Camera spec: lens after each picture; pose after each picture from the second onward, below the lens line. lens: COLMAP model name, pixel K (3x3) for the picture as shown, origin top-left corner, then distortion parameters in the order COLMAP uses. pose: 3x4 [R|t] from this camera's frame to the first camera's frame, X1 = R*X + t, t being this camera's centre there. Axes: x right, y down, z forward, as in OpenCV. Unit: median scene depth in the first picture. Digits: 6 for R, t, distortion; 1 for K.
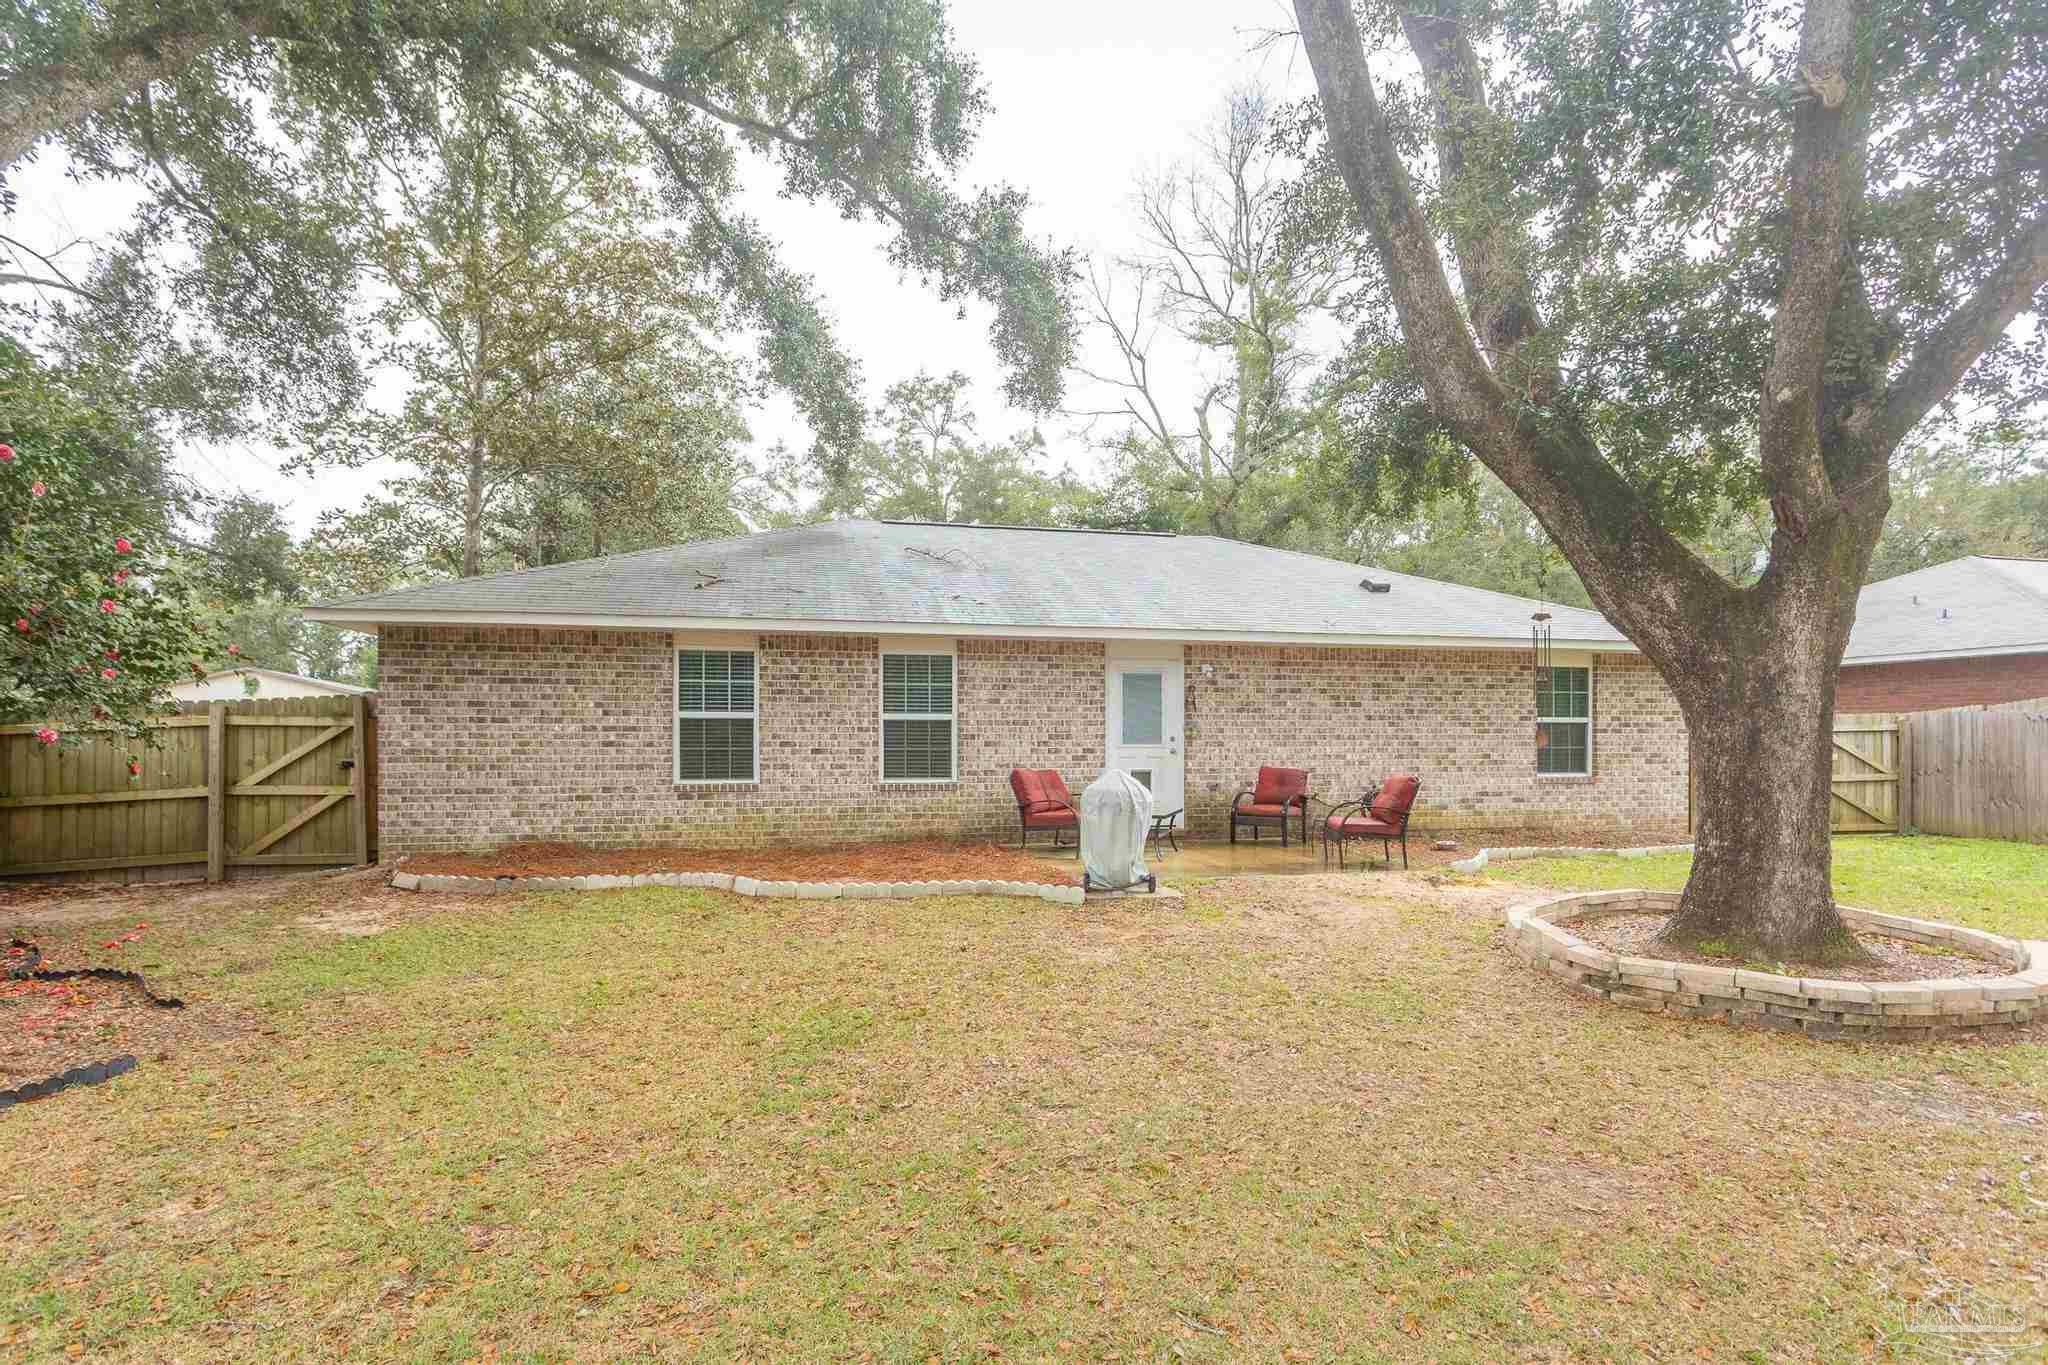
lens RADIAL K [[1000.9, 0, 1013.3], [0, 1000.9, 741.7], [0, 0, 1]] dist [-0.000193, 0.000533]
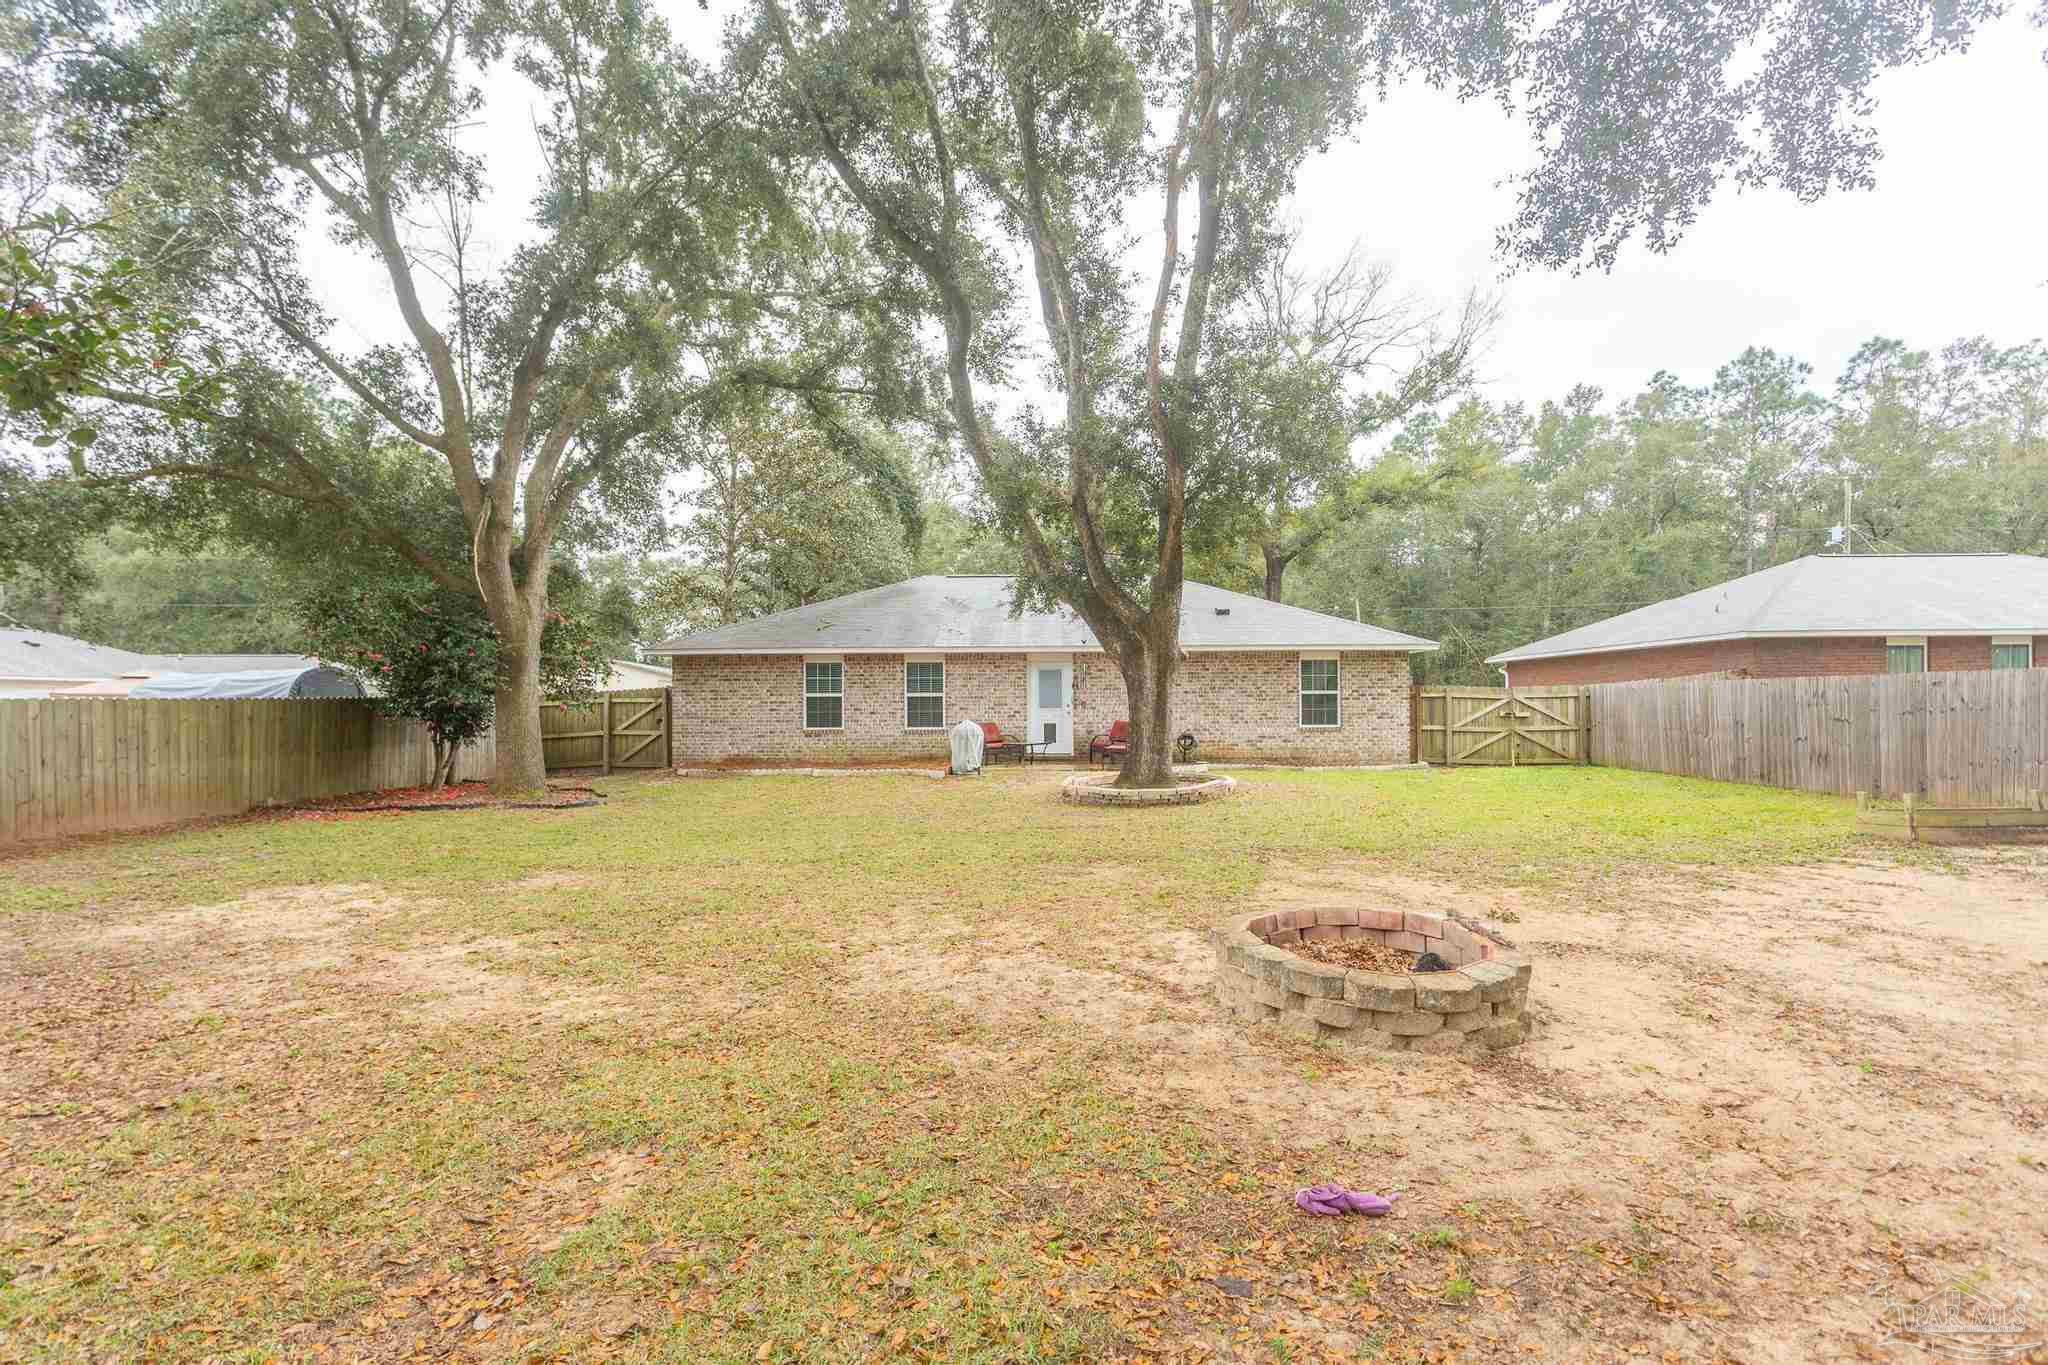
lens RADIAL K [[974.3, 0, 1022.8], [0, 974.3, 687.6], [0, 0, 1]] dist [0.007174, 0.001122]
pose [[0.970541, -0.011316, -0.240672, 0.514704], [0.005675, 0.999693, -0.024119, 0.006802], [0.240871, 0.022043, 0.970307, -0.729689]]
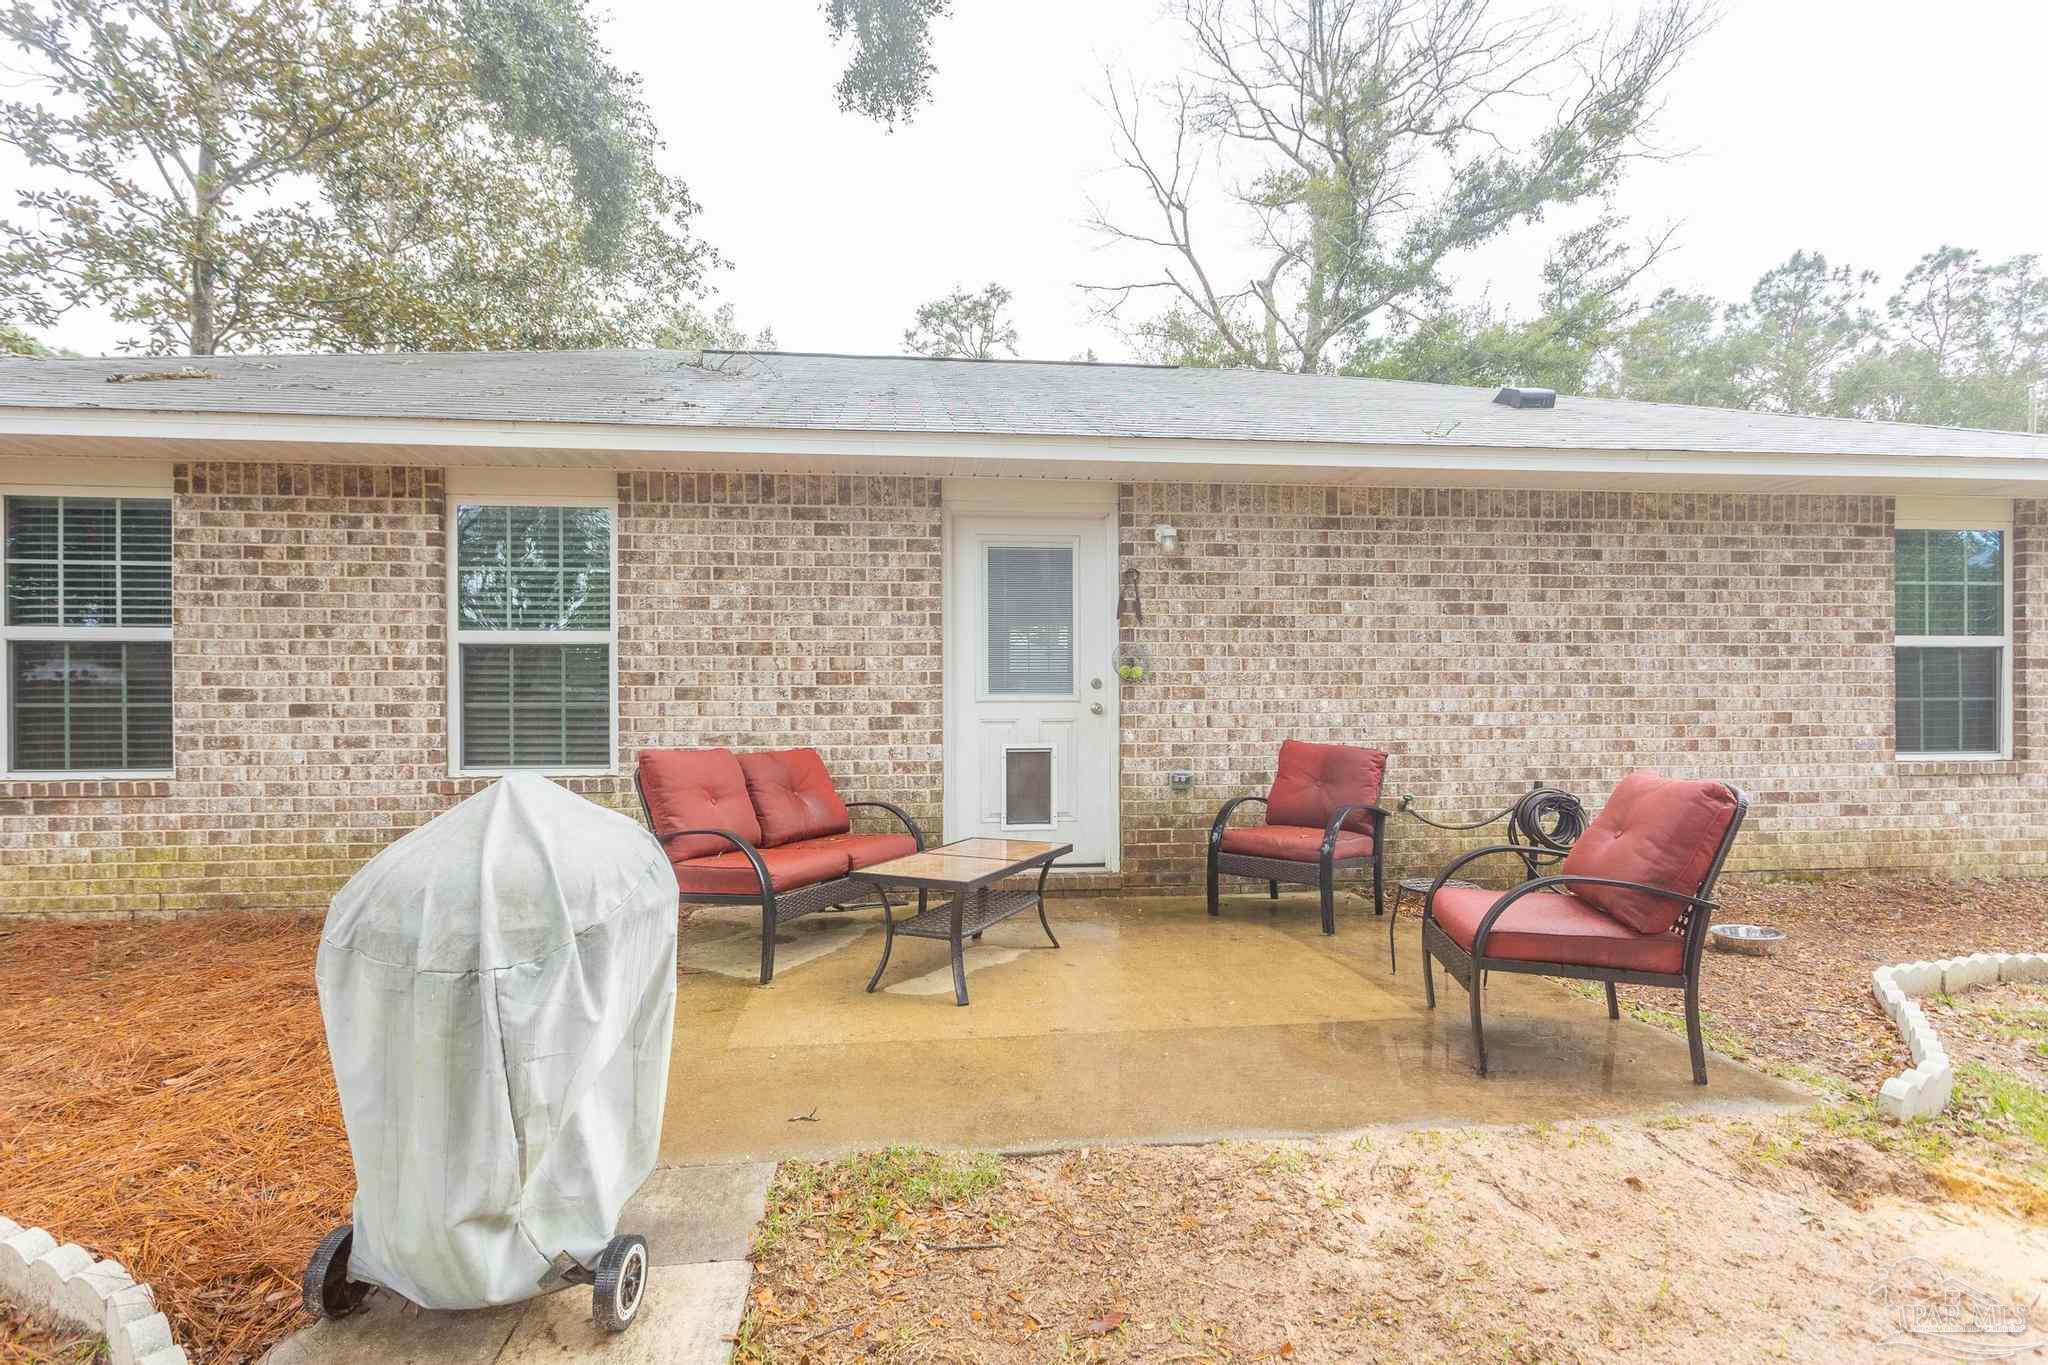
lens RADIAL K [[981.6, 0, 1008.1], [0, 981.6, 705.0], [0, 0, 1]] dist [0.005787, 0.000355]
pose [[0.994568, -0.003877, -0.104014, 0.170732], [0.003771, 0.999992, -0.001212, 0.008323], [0.104018, 0.000813, 0.994575, 0.542505]]
